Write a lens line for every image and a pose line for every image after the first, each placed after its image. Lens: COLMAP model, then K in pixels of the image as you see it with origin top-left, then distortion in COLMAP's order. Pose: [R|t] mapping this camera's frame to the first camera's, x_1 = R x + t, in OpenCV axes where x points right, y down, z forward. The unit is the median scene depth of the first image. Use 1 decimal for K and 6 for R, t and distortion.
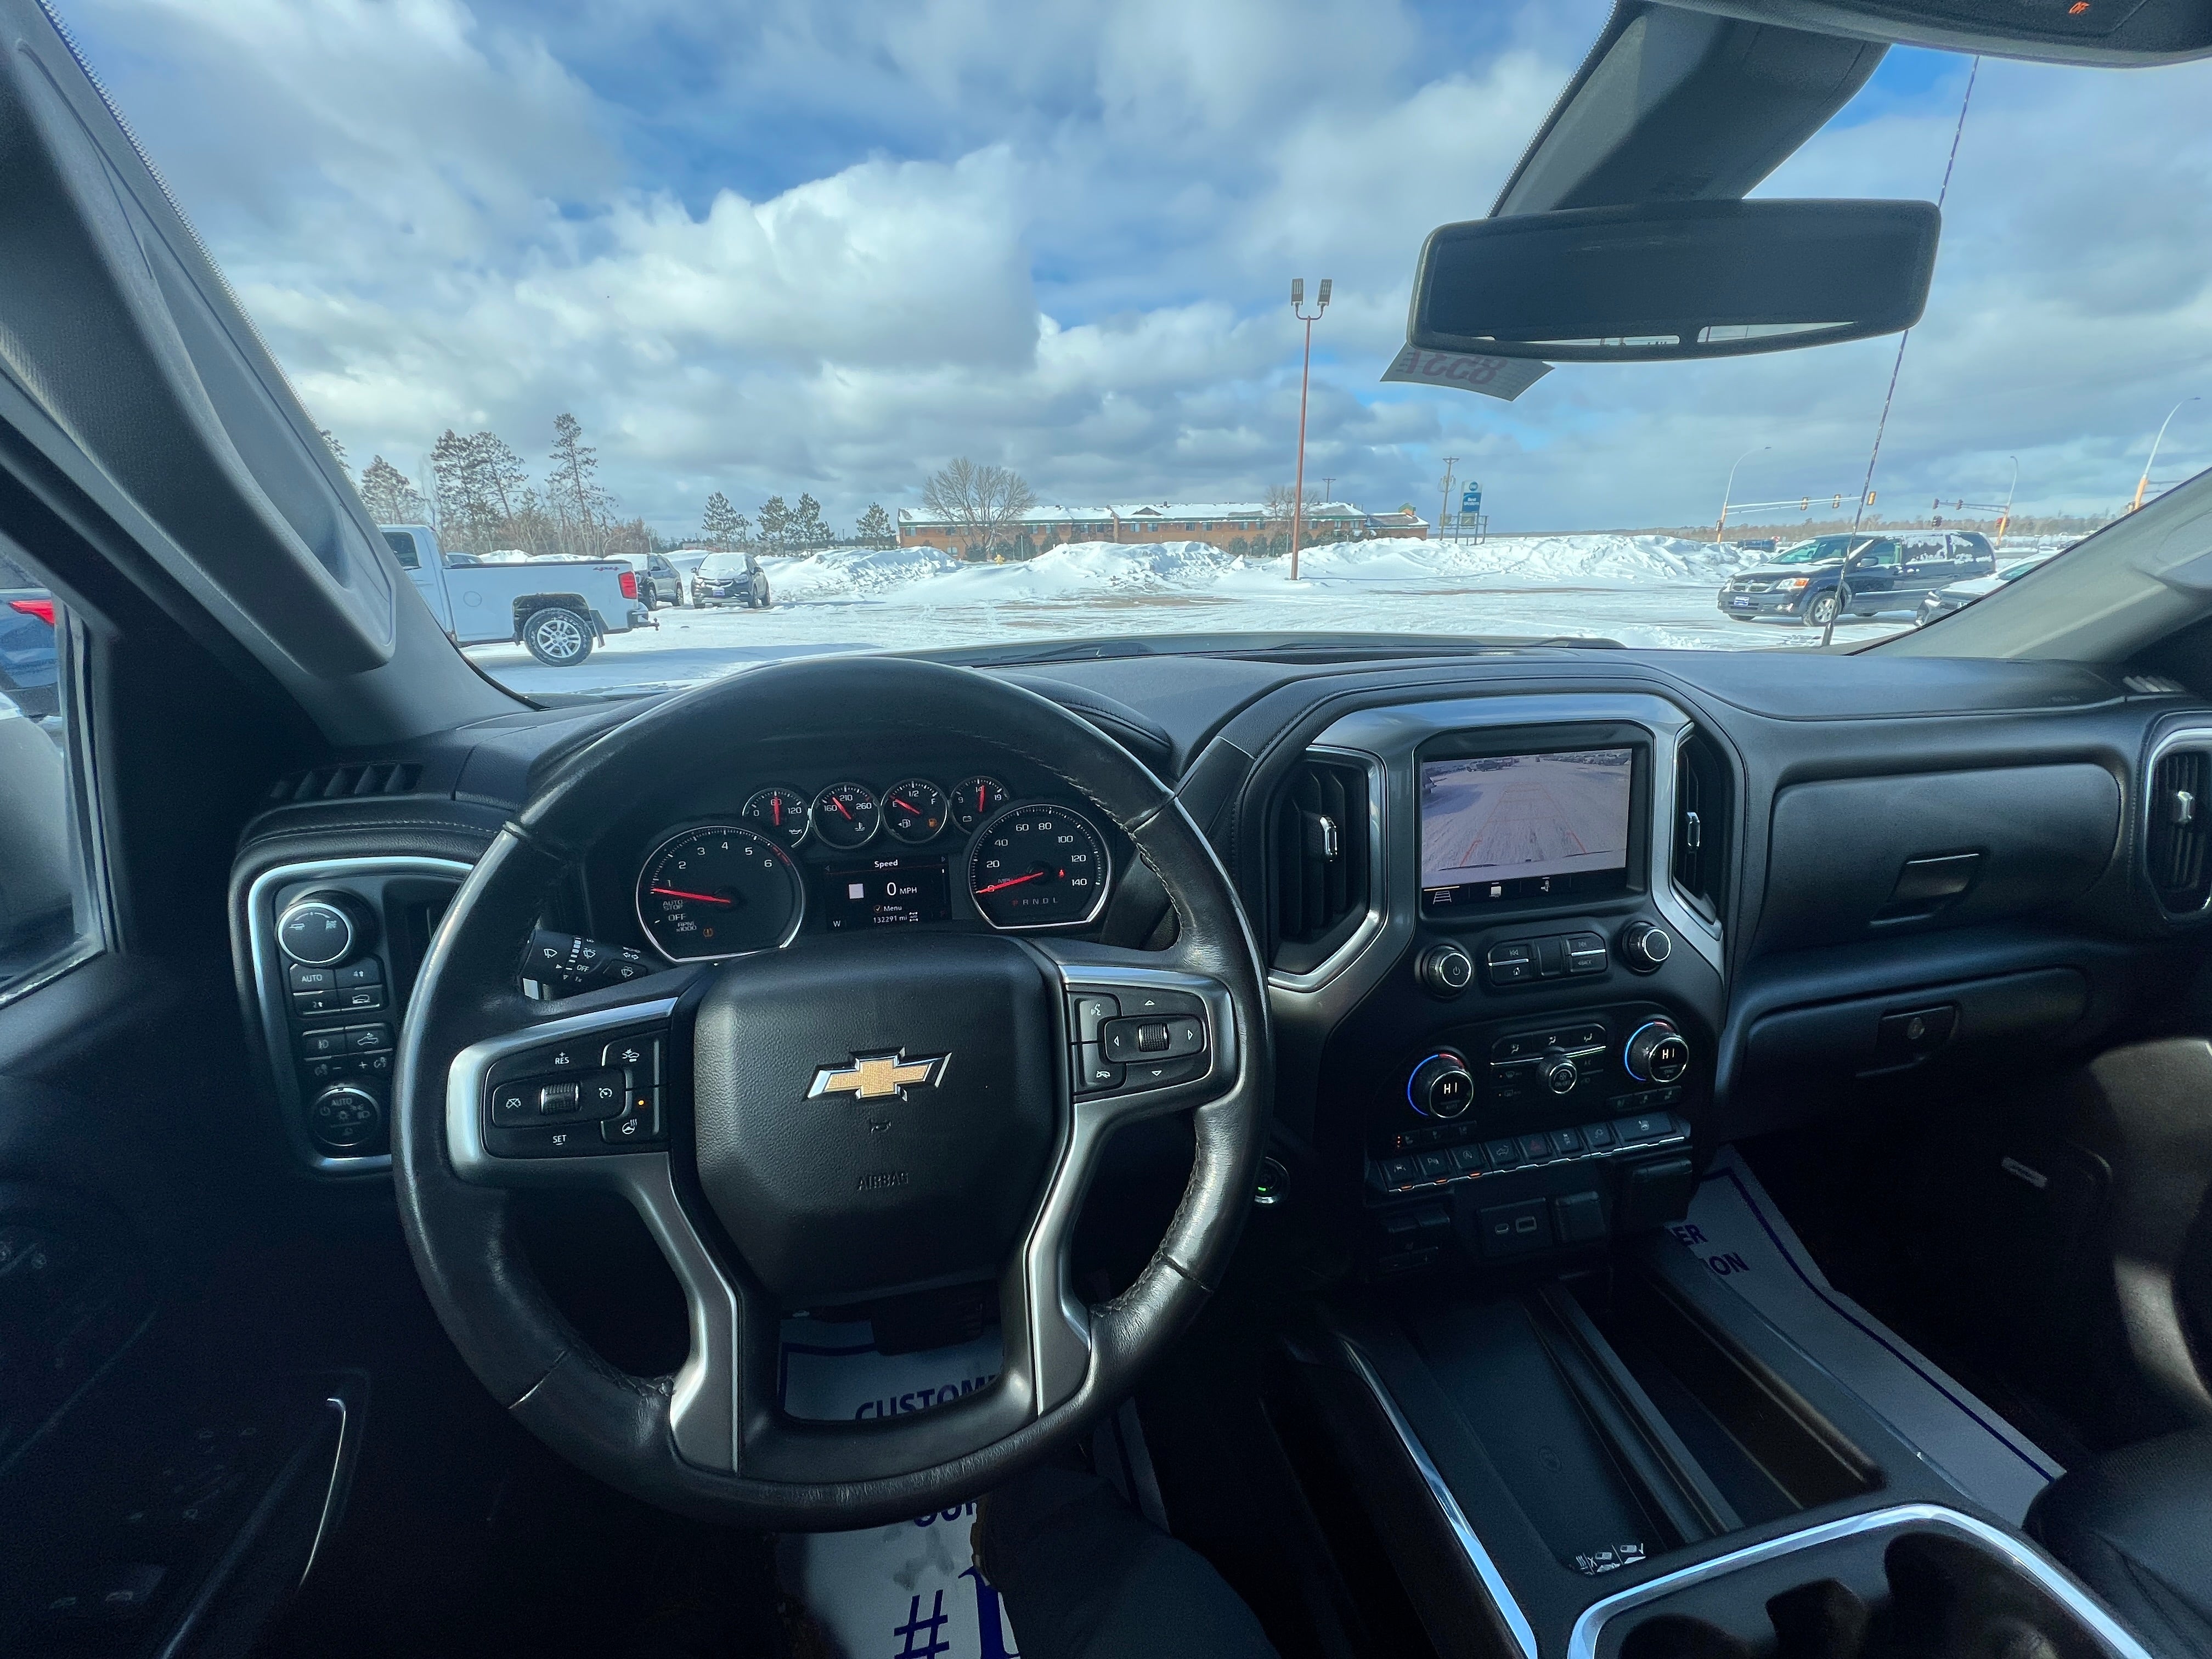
lens RADIAL K [[884.9, 0, 1111.7], [0, 884.9, 837.0], [0, 0, 1]] dist [-0.001658, -0.006277]
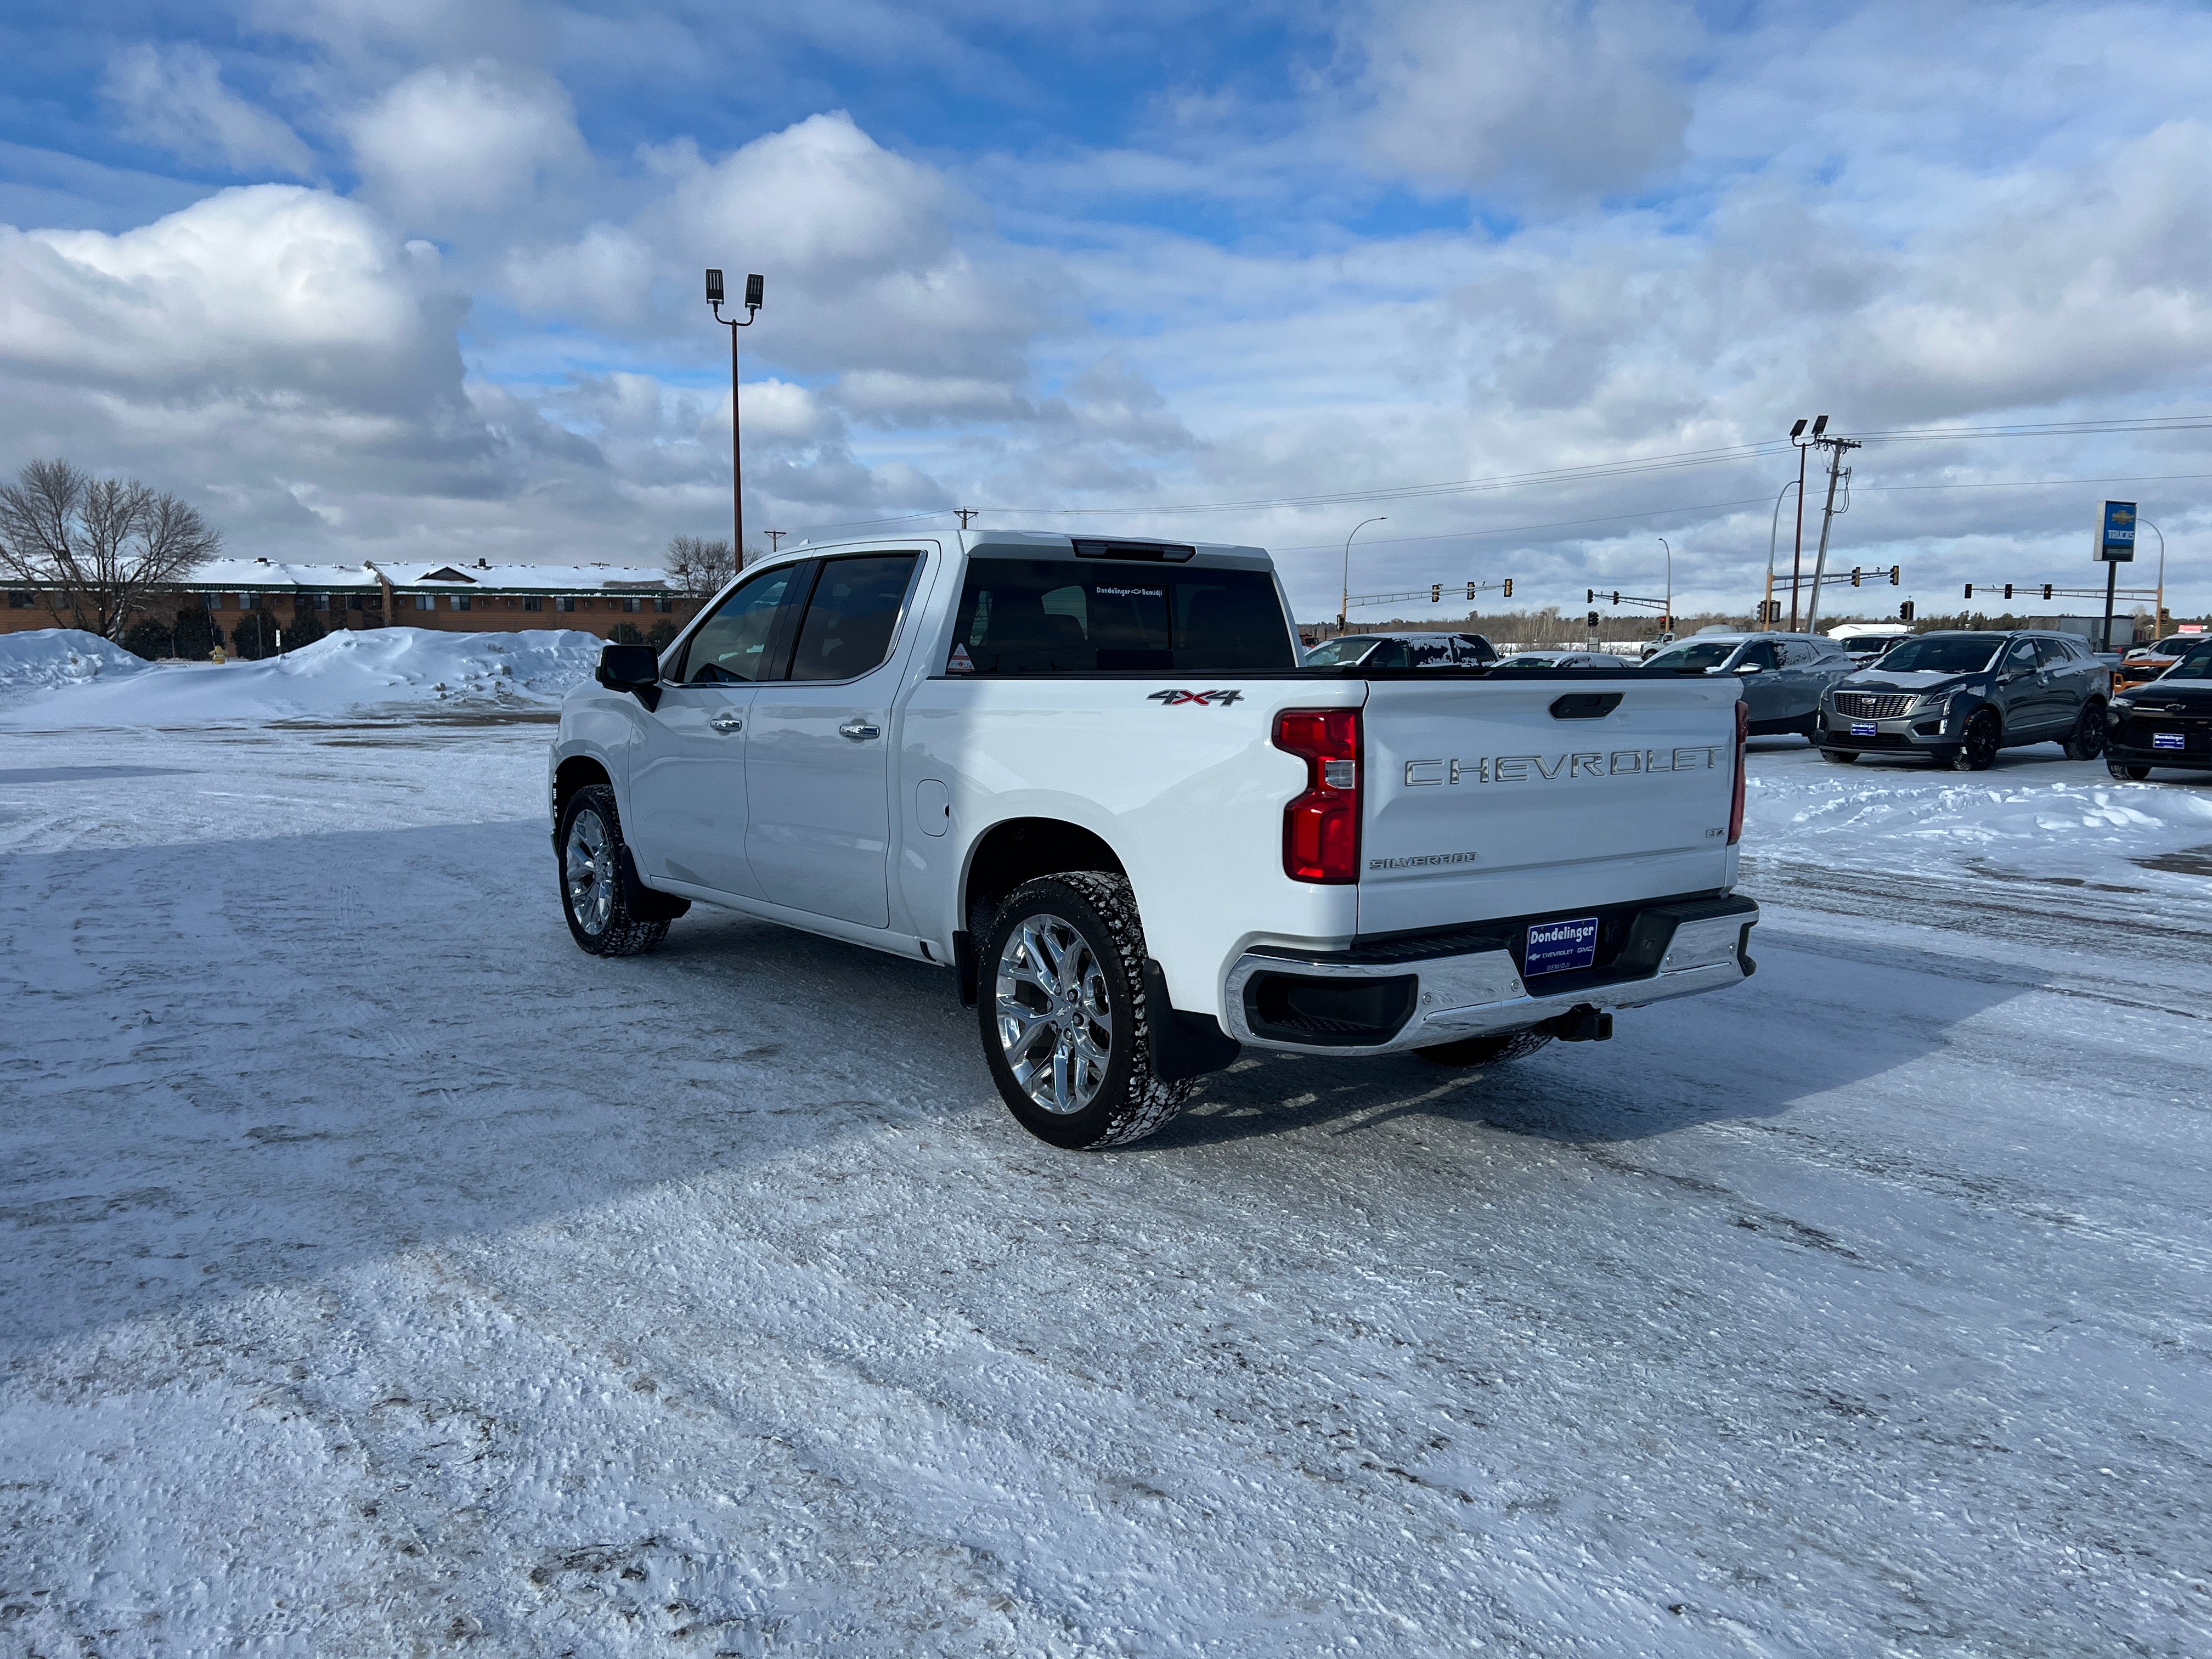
lens RADIAL K [[1644.6, 0, 1099.5], [0, 1644.6, 839.3], [0, 0, 1]] dist [0.028199, -0.002212]
pose [[0.914051, -0.033669, 0.404199, -0.039443], [0.112519, 0.978483, -0.172945, 0.047696], [-0.389680, 0.203561, 0.898172, -0.144623]]
